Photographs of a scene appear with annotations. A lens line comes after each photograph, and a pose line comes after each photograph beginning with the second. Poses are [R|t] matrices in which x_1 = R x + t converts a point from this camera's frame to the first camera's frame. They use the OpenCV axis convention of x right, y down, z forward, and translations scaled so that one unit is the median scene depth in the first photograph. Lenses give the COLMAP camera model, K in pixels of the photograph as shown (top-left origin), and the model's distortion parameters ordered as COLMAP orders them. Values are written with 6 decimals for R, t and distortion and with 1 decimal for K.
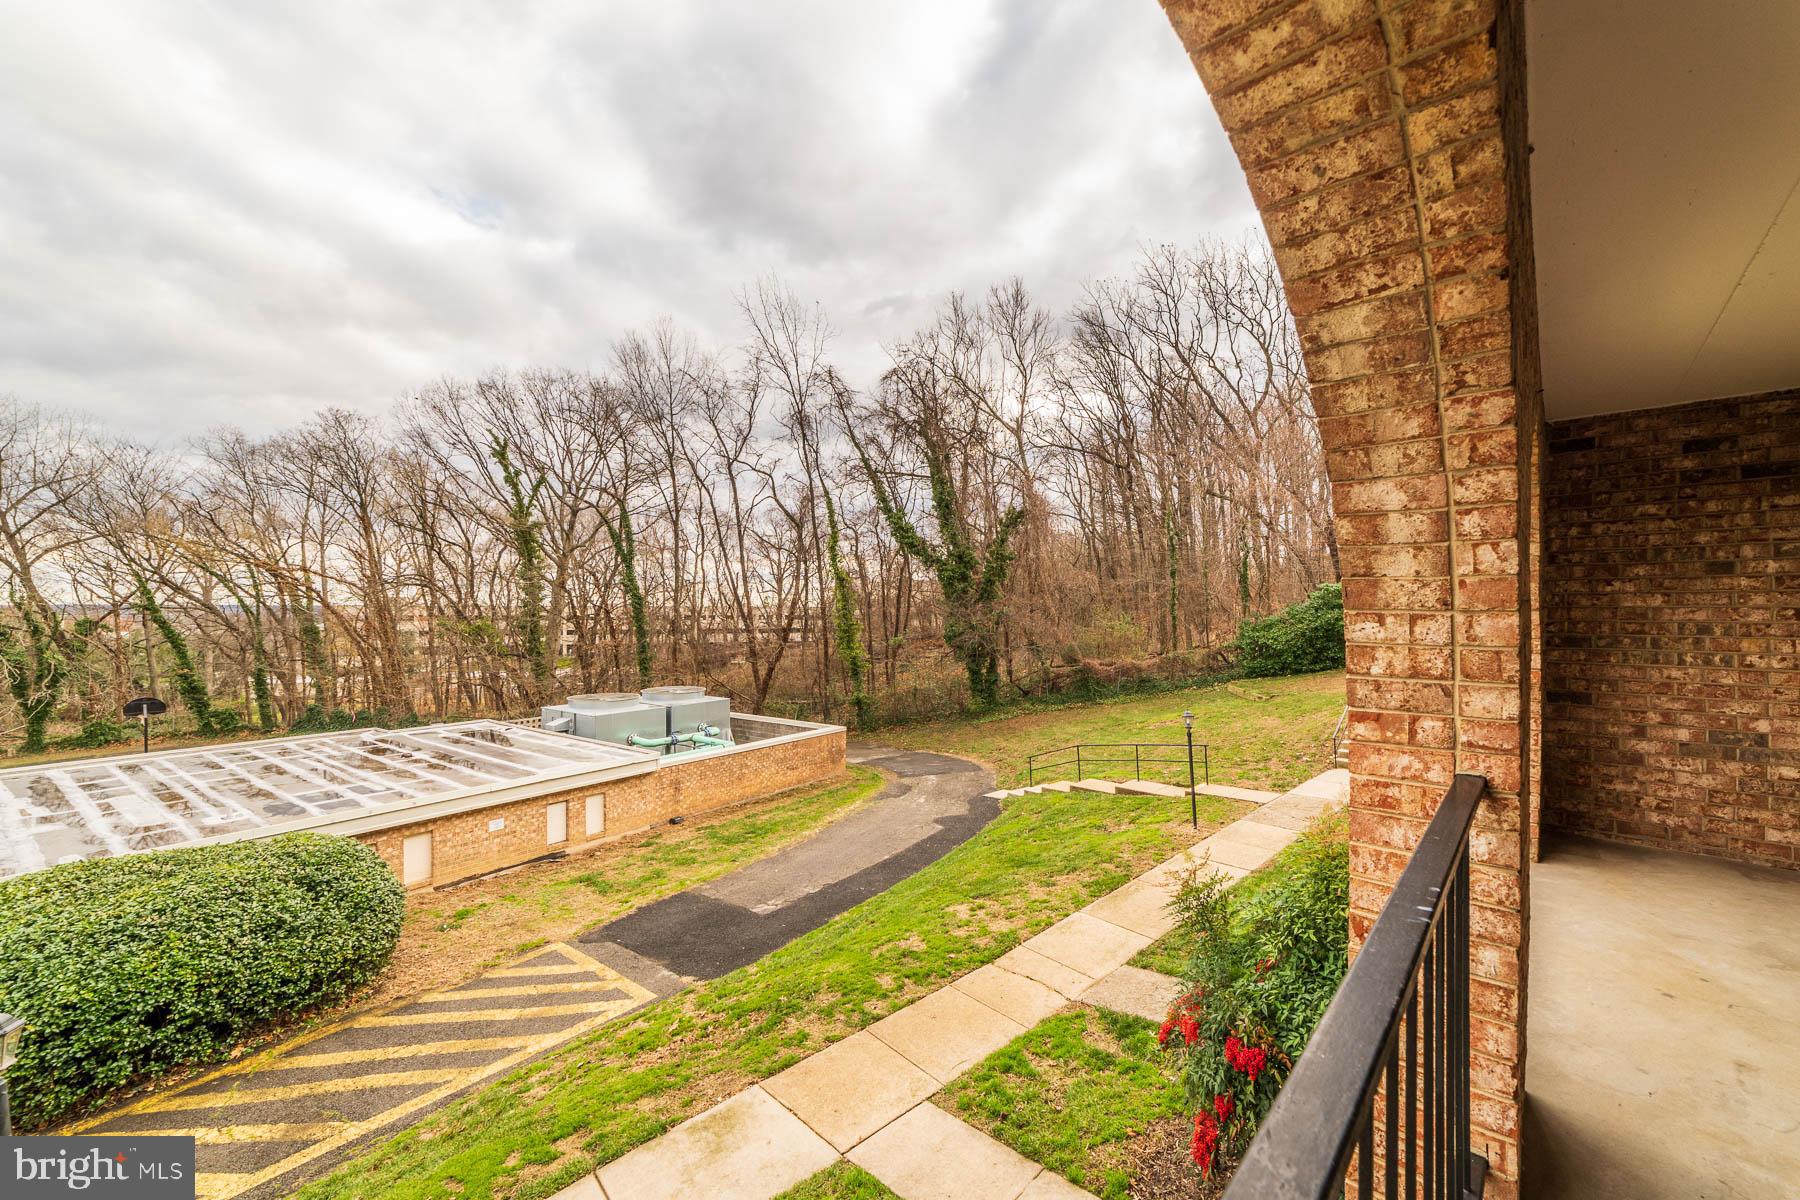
lens RADIAL K [[706.8, 0, 908.3], [0, 706.8, 610.1], [0, 0, 1]] dist [-0.002970, 0.007013]
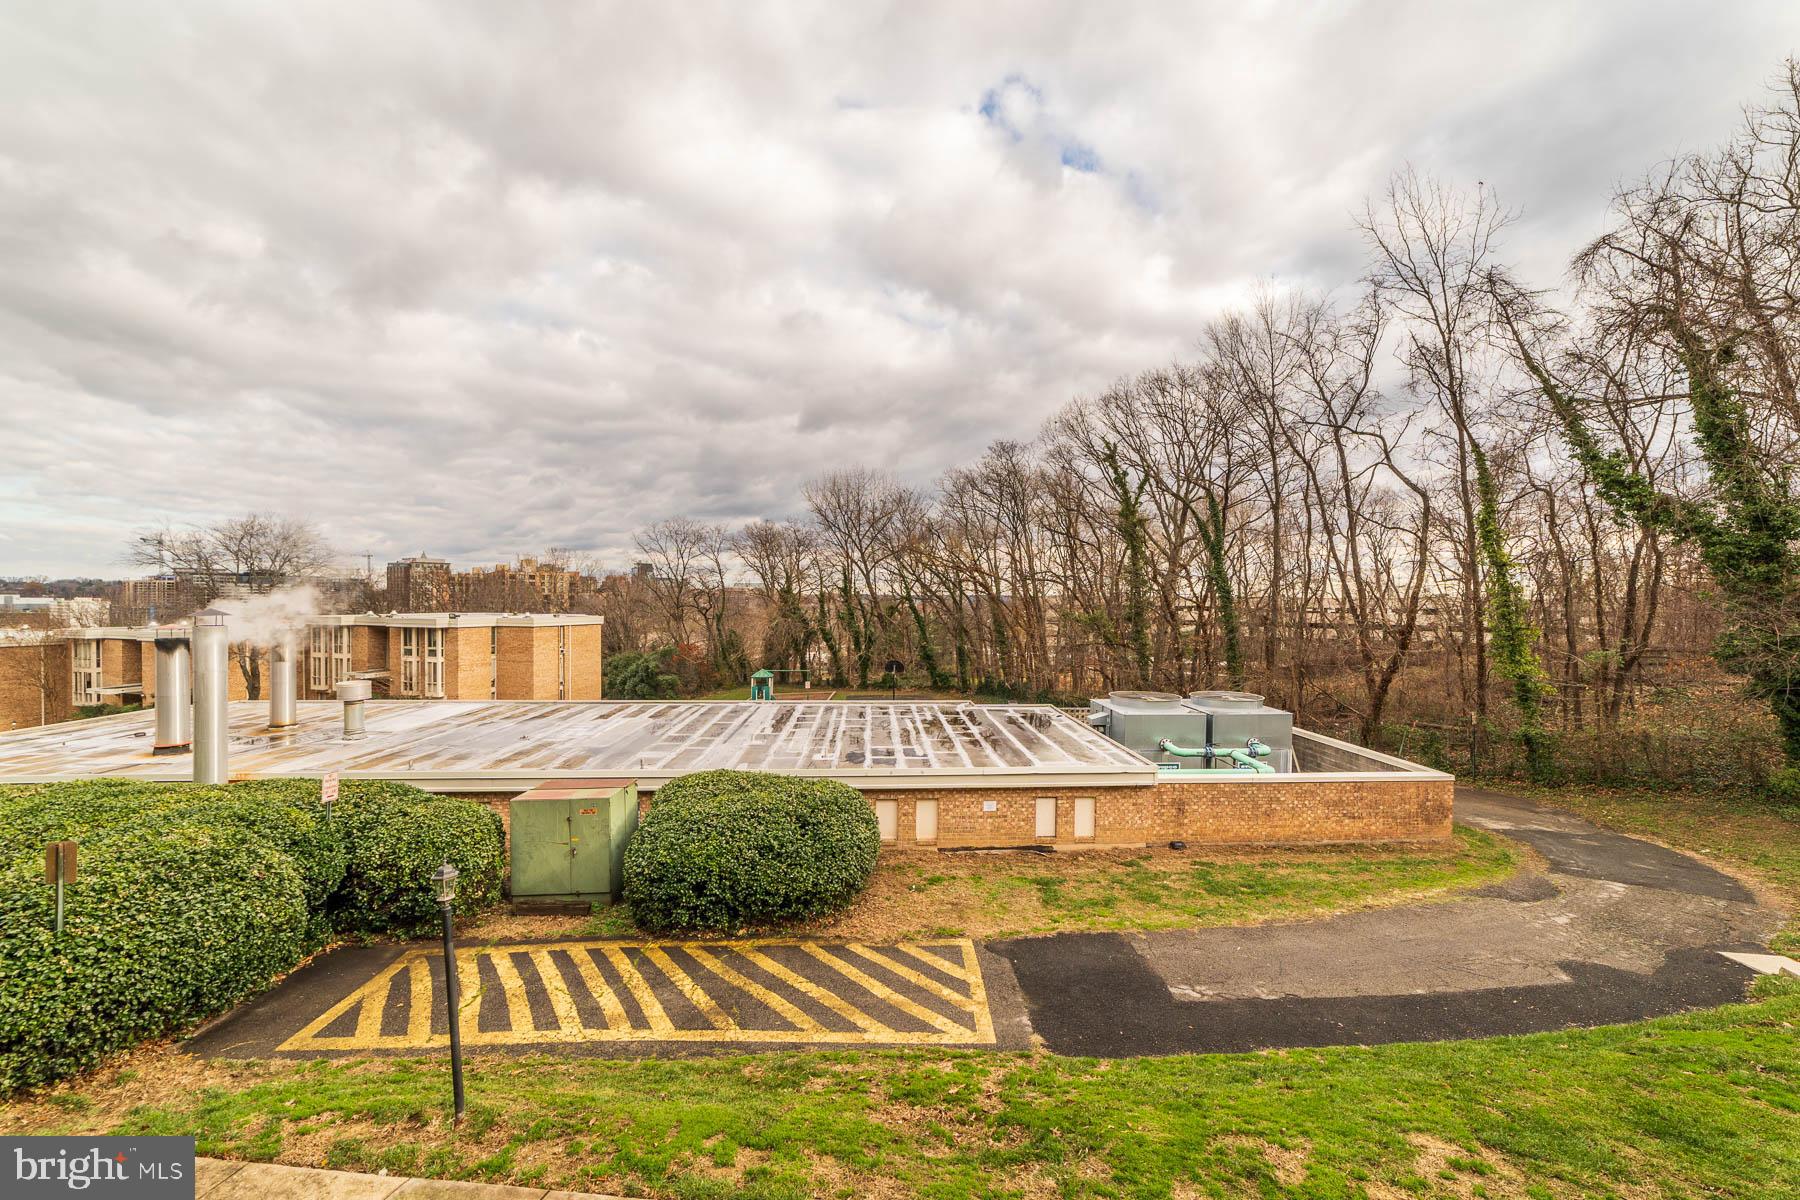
lens RADIAL K [[702.4, 0, 913.1], [0, 702.4, 611.2], [0, 0, 1]] dist [-0.018616, 0.010684]
pose [[0.636102, 0.018314, -0.771388, 0.118945], [-0.007328, 0.999817, 0.017694, -0.008498], [0.771570, -0.005602, 0.636120, 0.166904]]
